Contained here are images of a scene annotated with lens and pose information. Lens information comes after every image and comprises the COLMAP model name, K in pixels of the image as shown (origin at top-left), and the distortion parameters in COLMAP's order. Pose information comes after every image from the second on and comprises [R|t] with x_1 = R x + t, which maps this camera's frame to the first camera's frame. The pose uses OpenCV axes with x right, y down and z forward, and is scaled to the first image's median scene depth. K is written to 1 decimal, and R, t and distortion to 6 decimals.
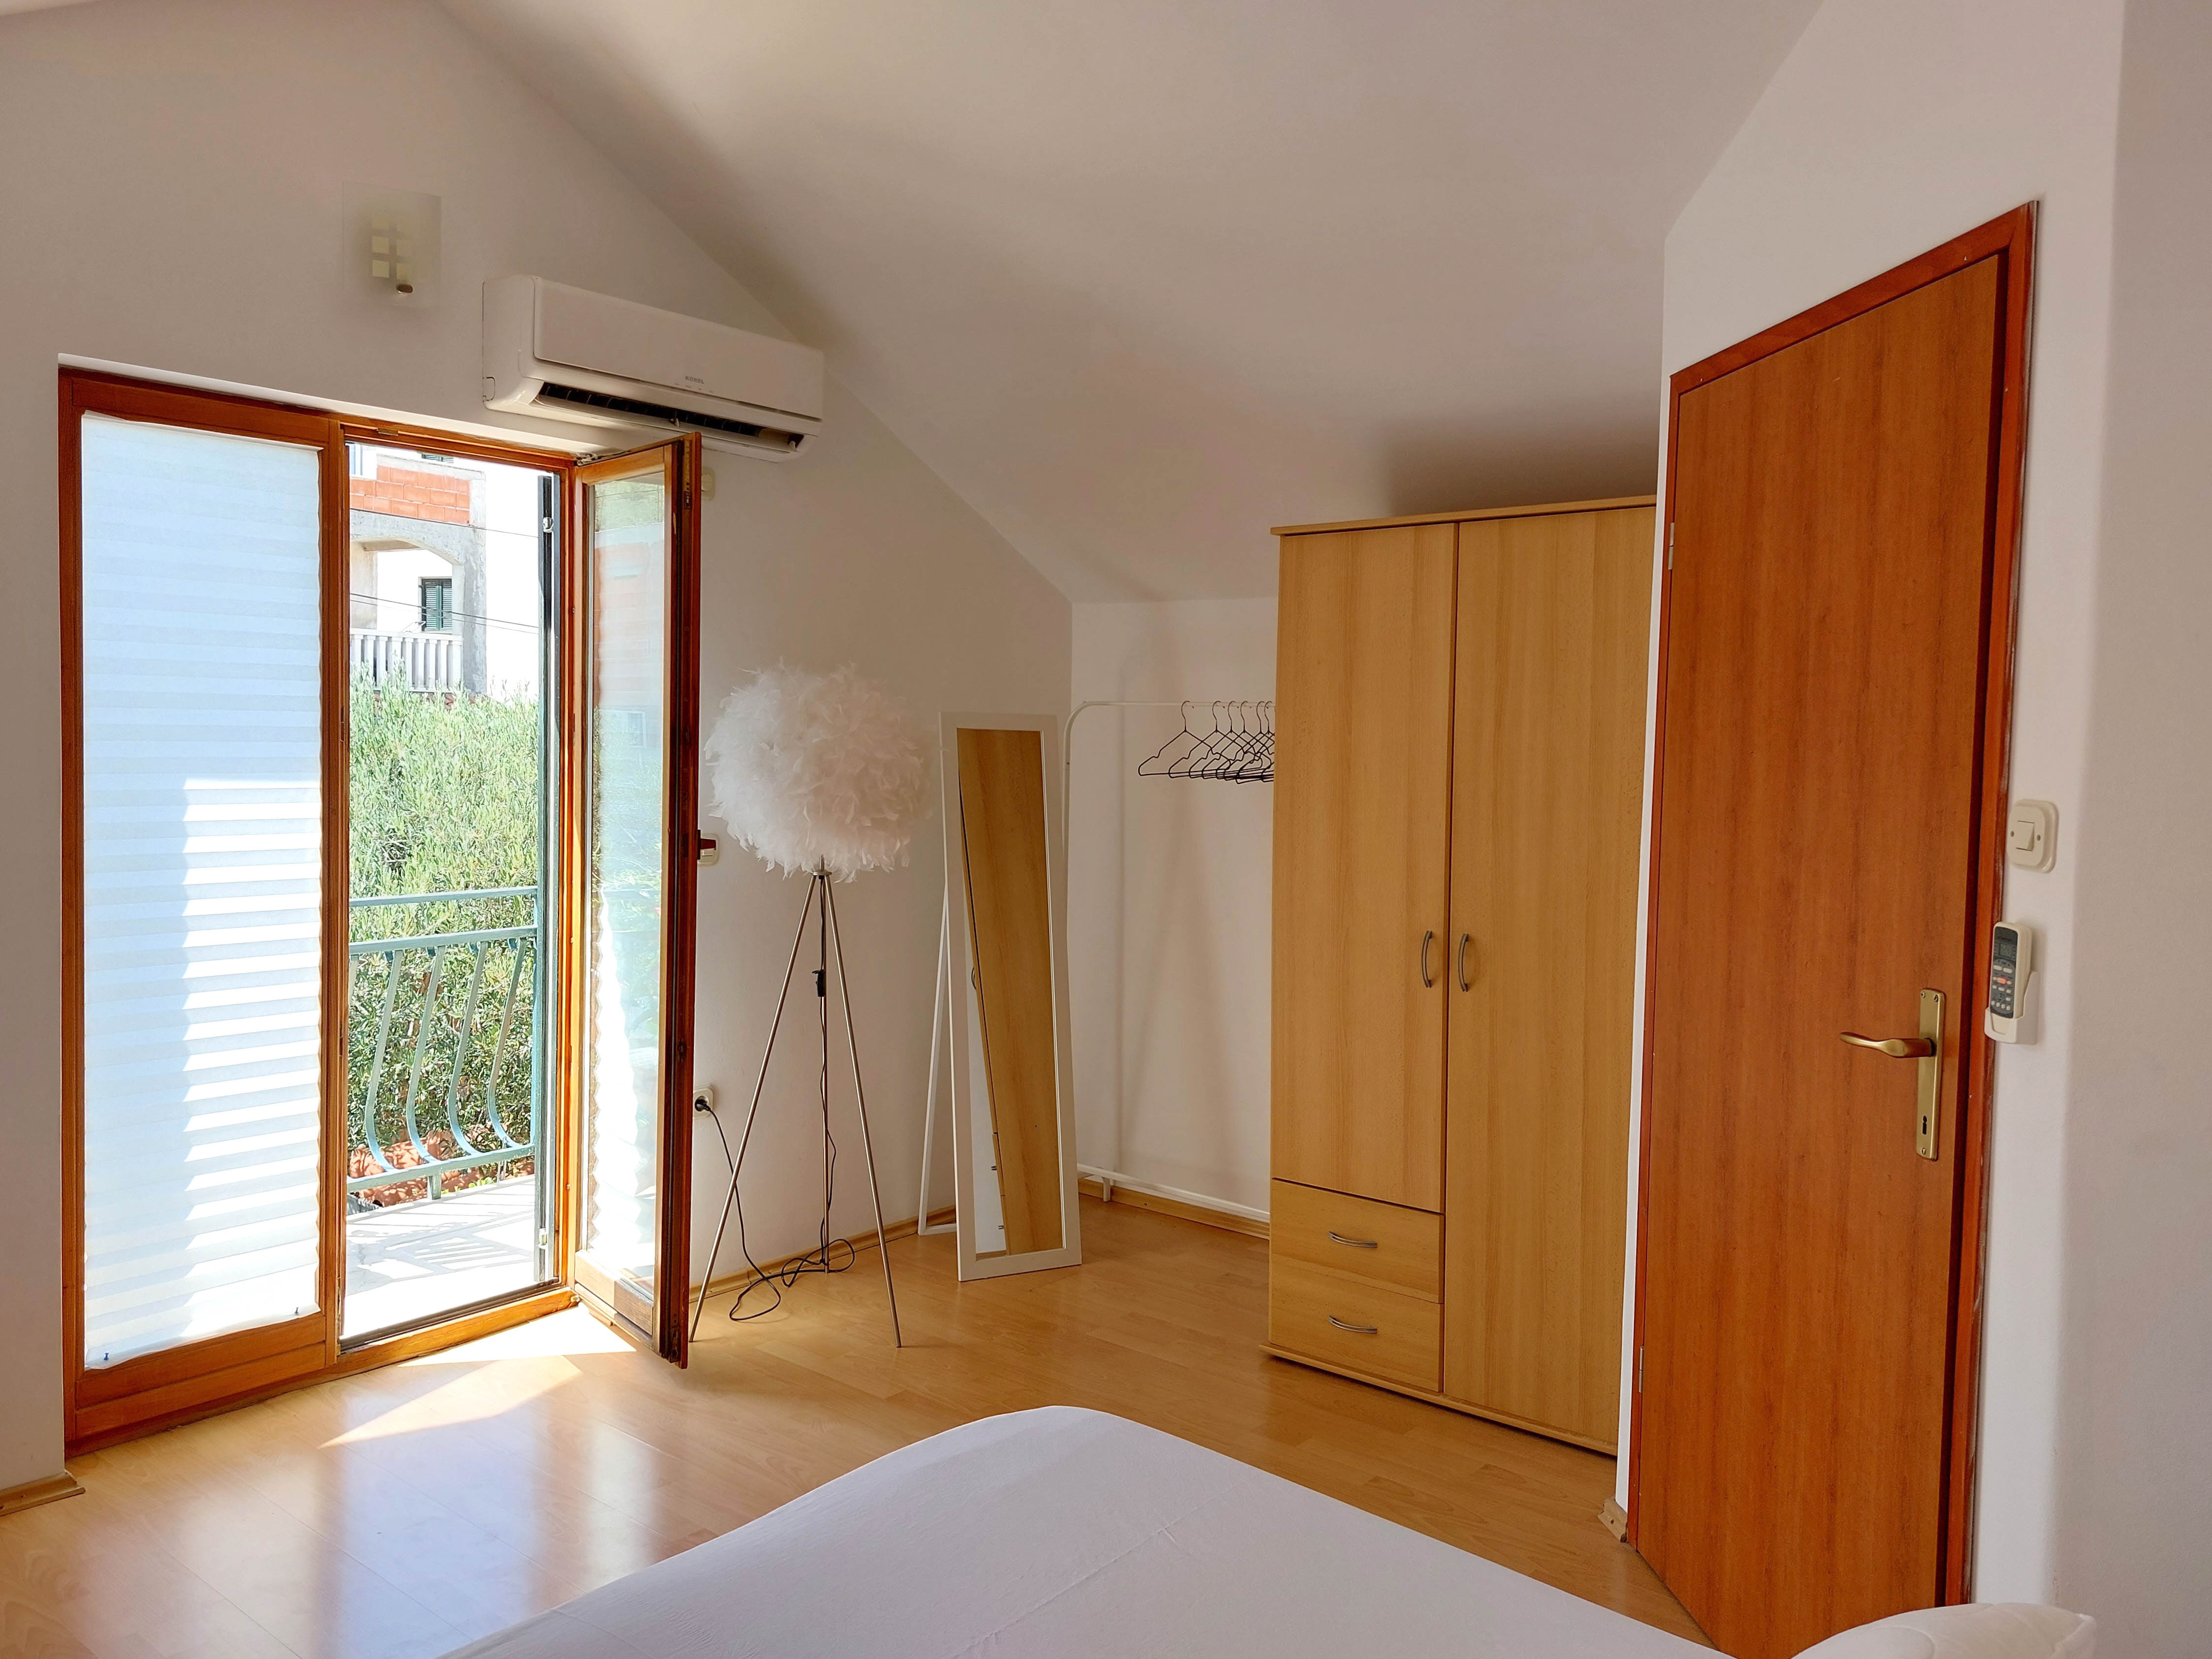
lens RADIAL K [[1579.8, 0, 1098.7], [0, 1579.8, 811.3], [0, 0, 1]] dist [0.070002, -0.105831]
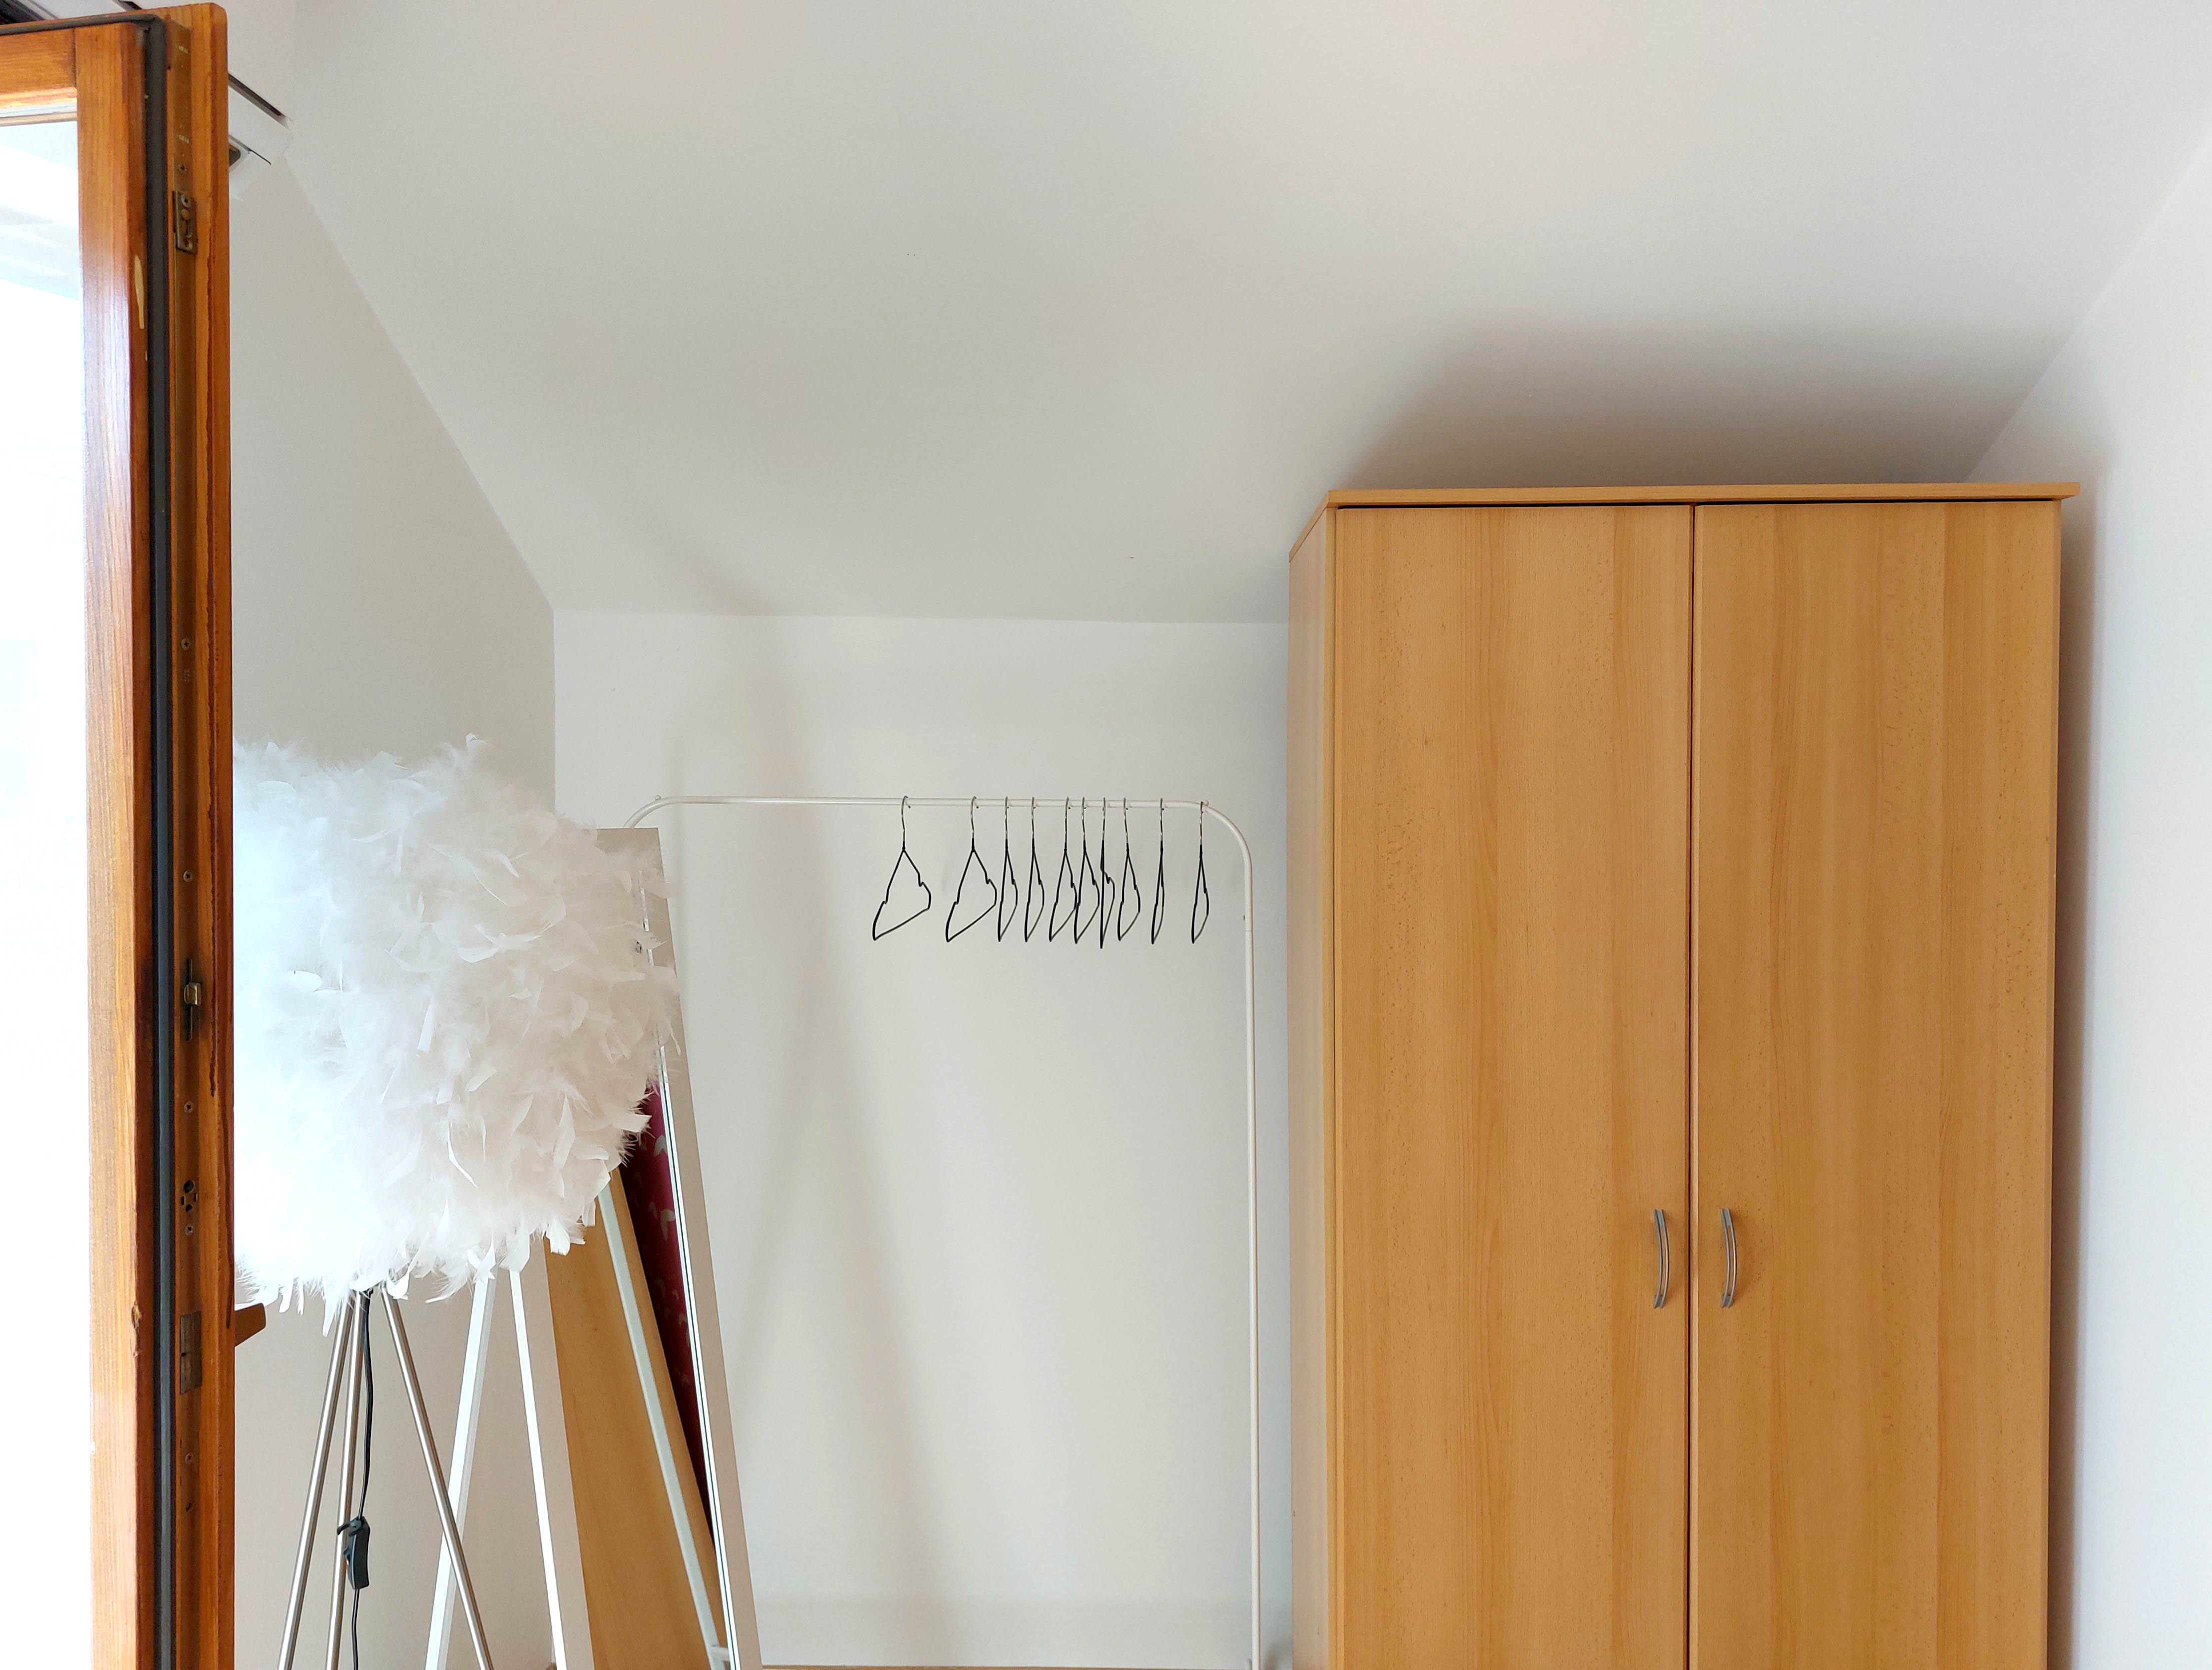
lens RADIAL K [[1688.3, 0, 1106.0], [0, 1688.3, 835.0], [0, 0, 1]] dist [0.042782, -0.050205]
pose [[0.787399, -0.037075, 0.615327, -0.324021], [0.042675, 0.999073, 0.005588, -0.072600], [-0.614964, 0.021859, 0.788252, 0.634019]]
